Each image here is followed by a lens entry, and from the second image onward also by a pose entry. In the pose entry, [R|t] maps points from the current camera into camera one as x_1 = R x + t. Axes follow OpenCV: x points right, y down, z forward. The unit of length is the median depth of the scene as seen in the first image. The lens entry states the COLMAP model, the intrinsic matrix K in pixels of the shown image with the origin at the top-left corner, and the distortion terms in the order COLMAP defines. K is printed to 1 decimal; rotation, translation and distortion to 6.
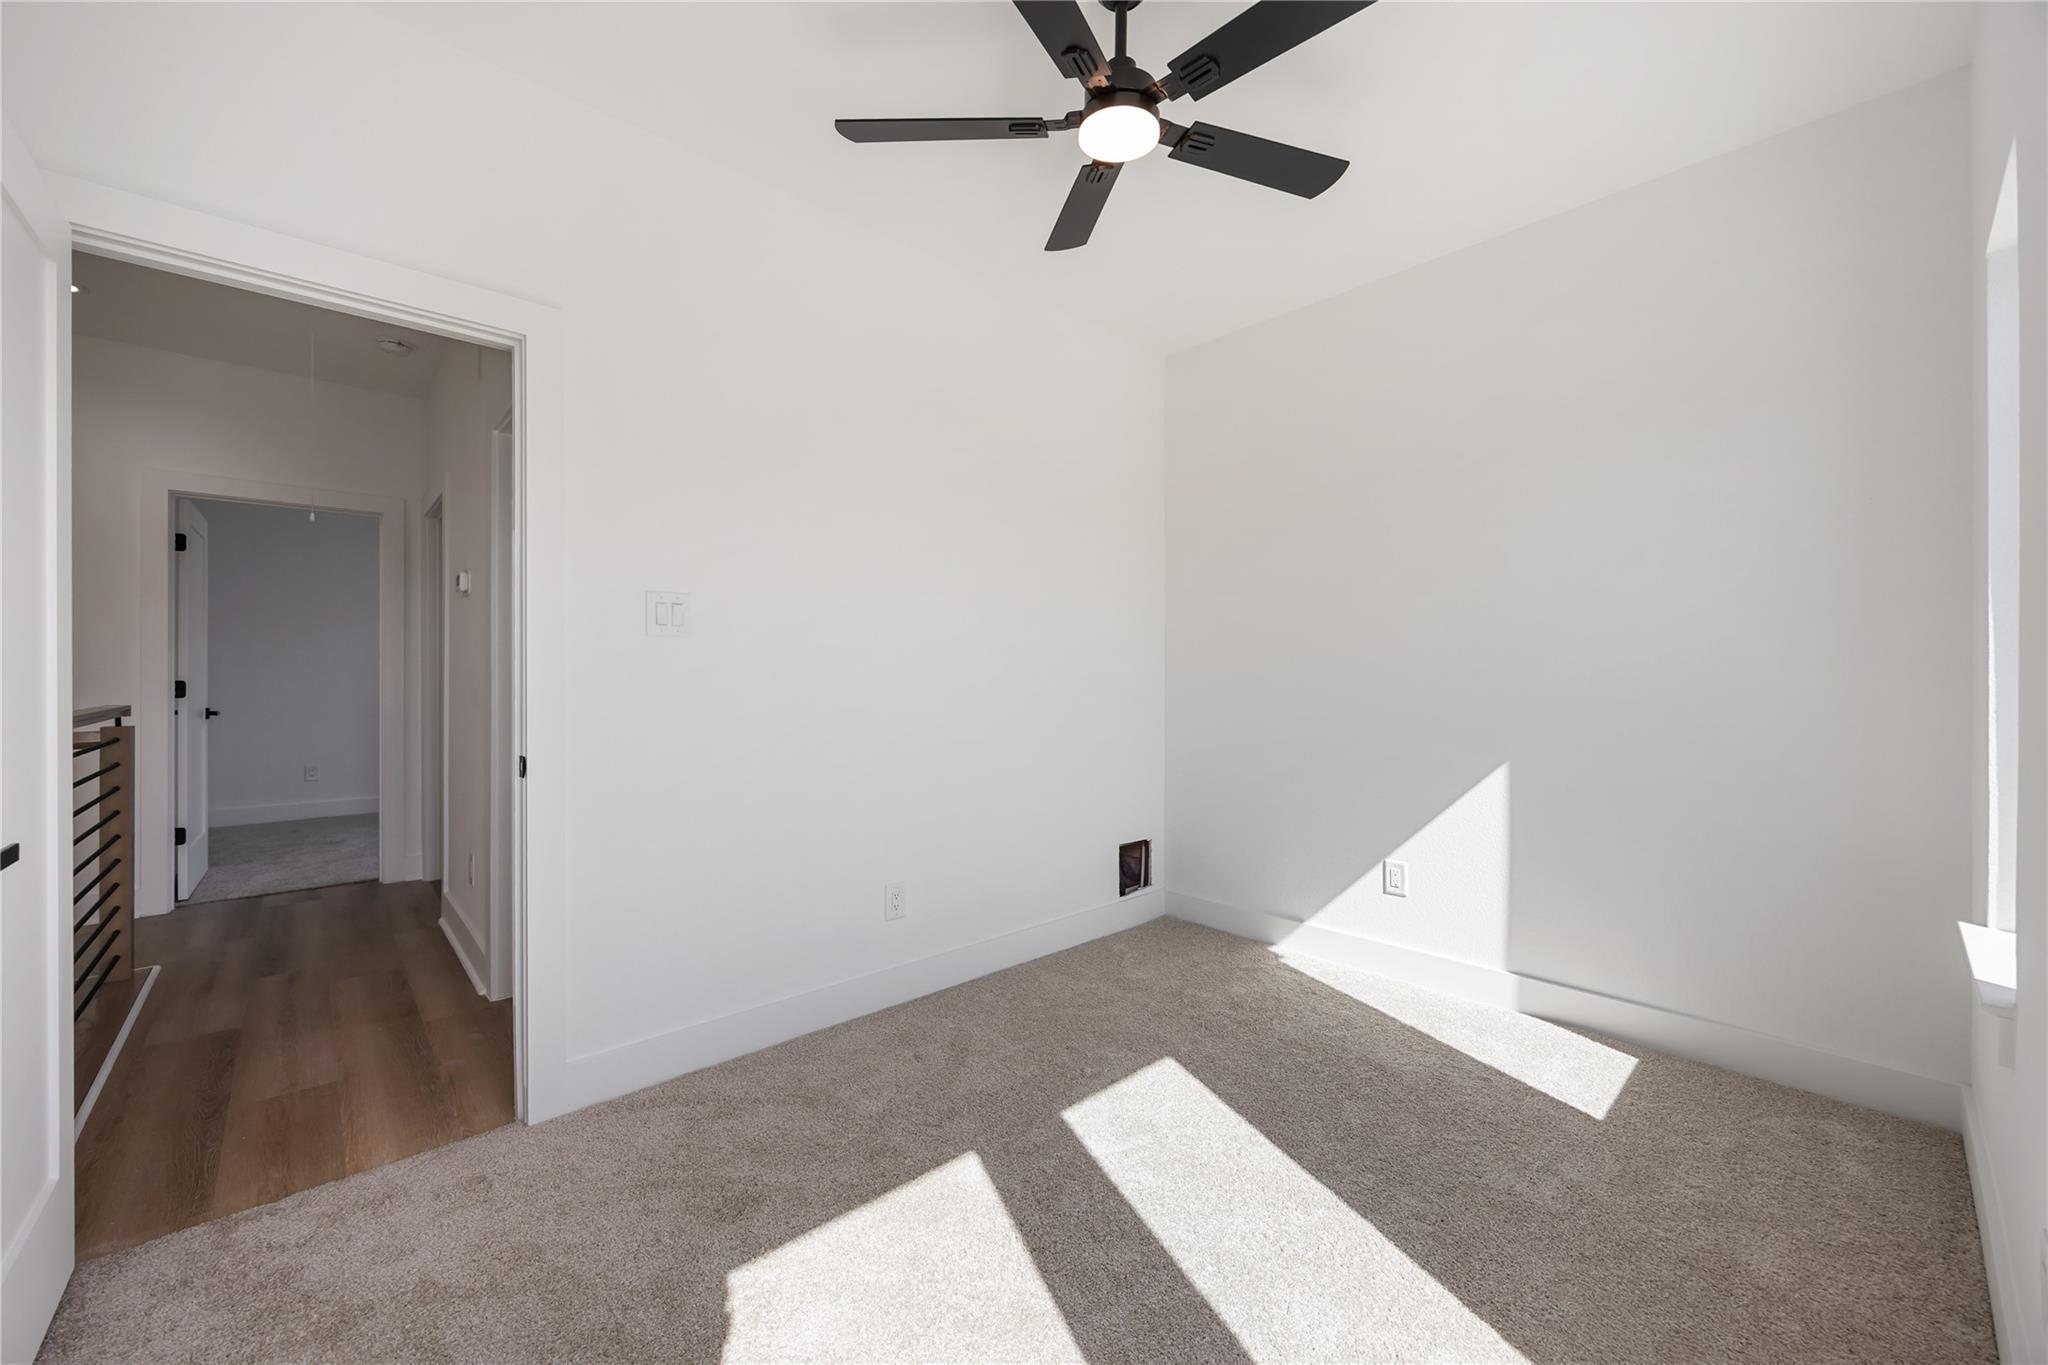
lens RADIAL K [[782.6, 0, 1007.6], [0, 782.6, 665.8], [0, 0, 1]] dist [-0.004787, 0.000595]
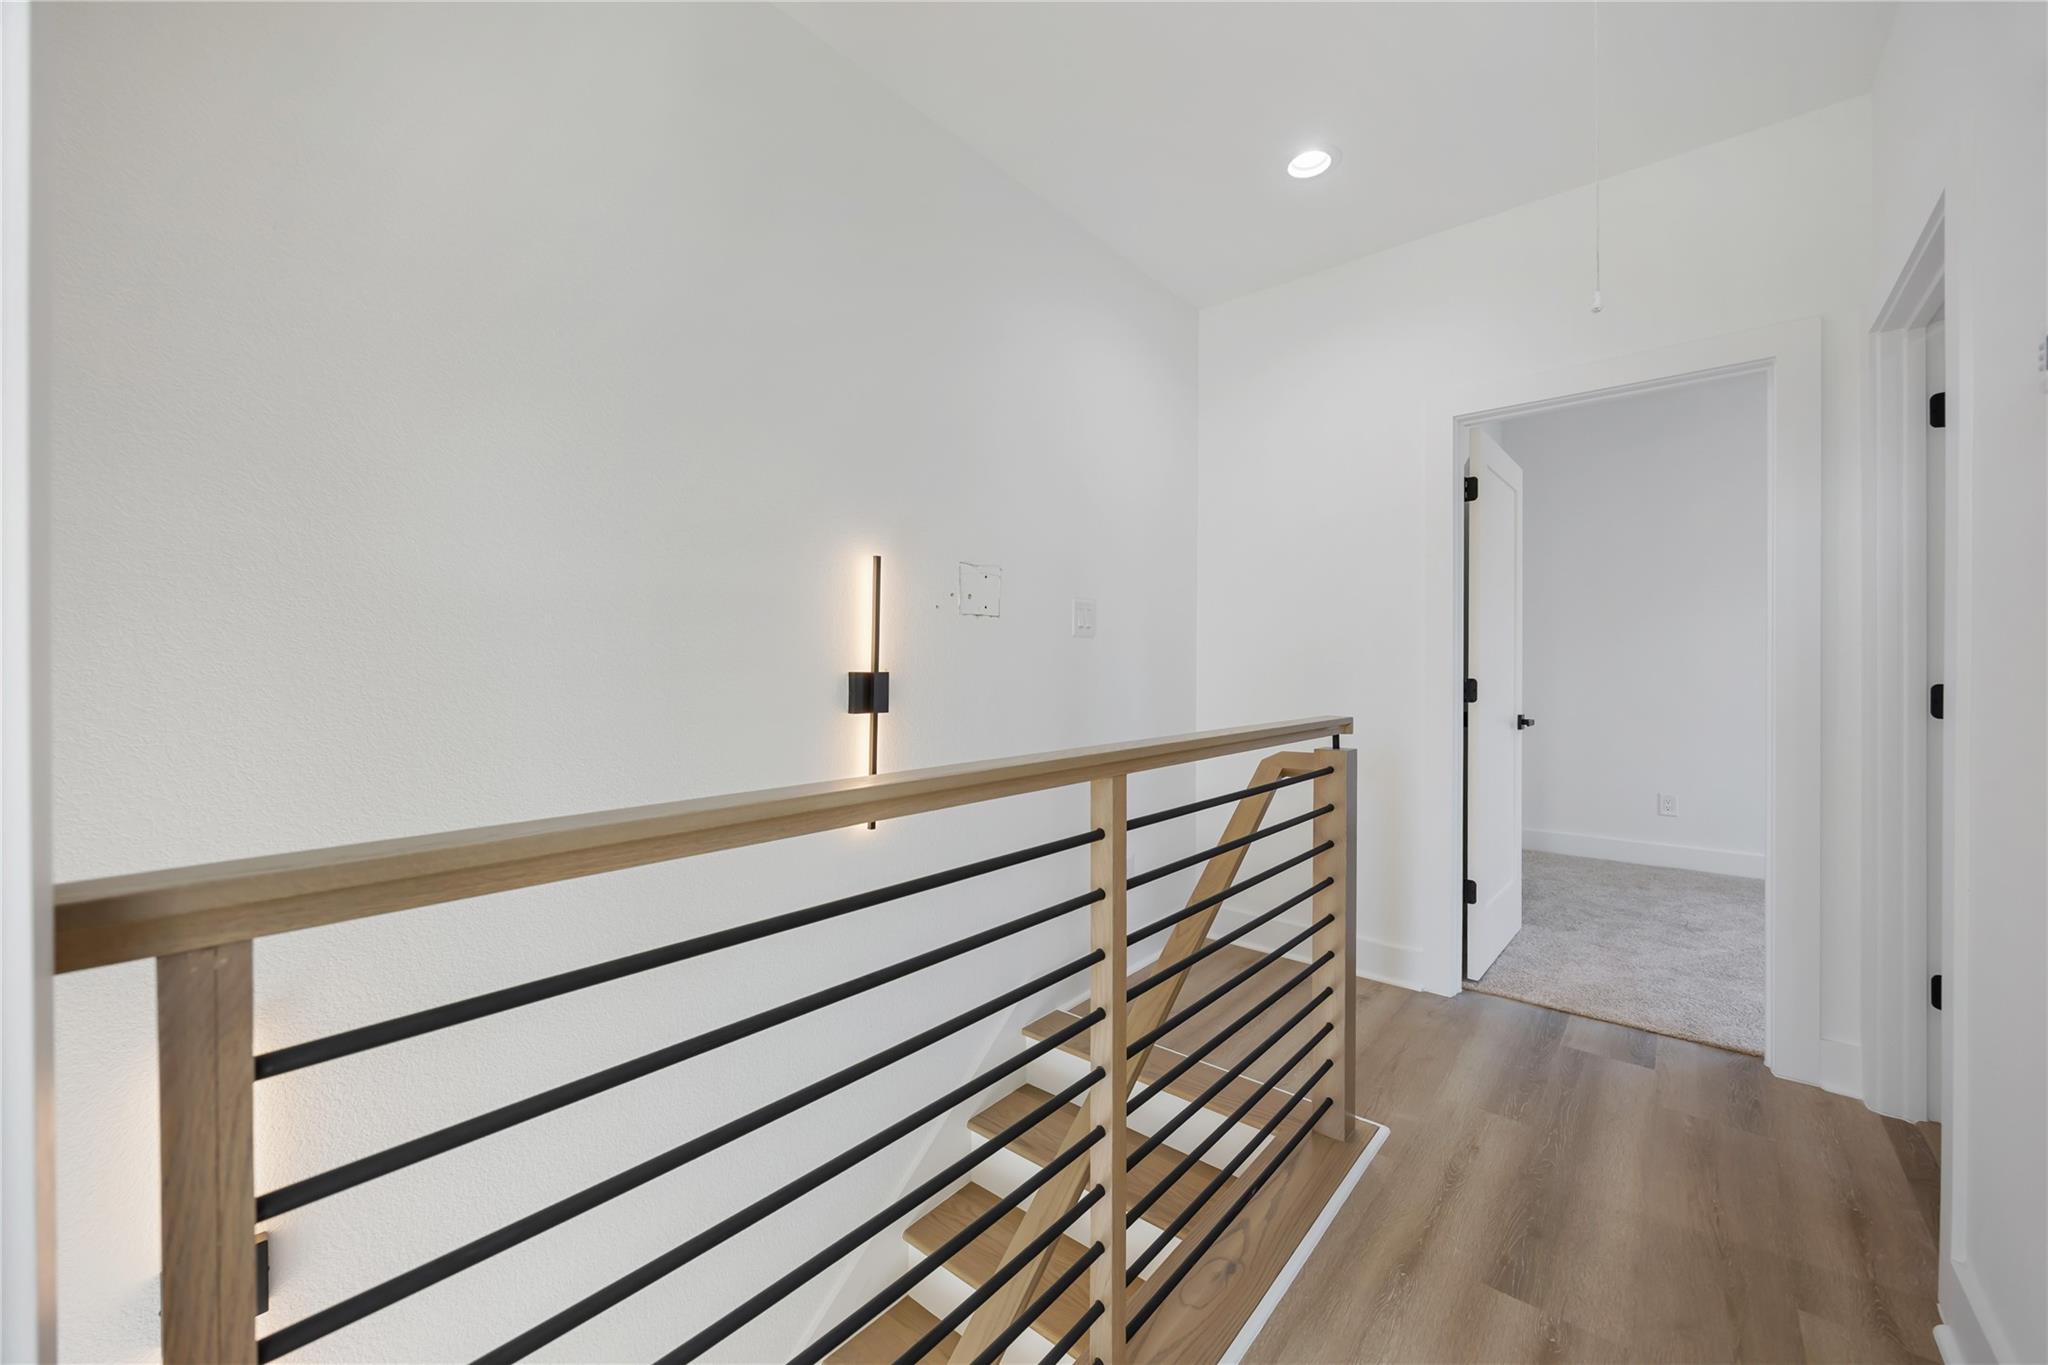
lens RADIAL K [[782.6, 0, 1010.8], [0, 782.6, 666.4], [0, 0, 1]] dist [-0.004787, 0.000595]
pose [[0.120386, 0.004425, -0.992717, -0.408473], [0.001802, 0.999987, 0.004676, 0.003825], [0.992726, -0.002351, 0.120376, 0.510083]]
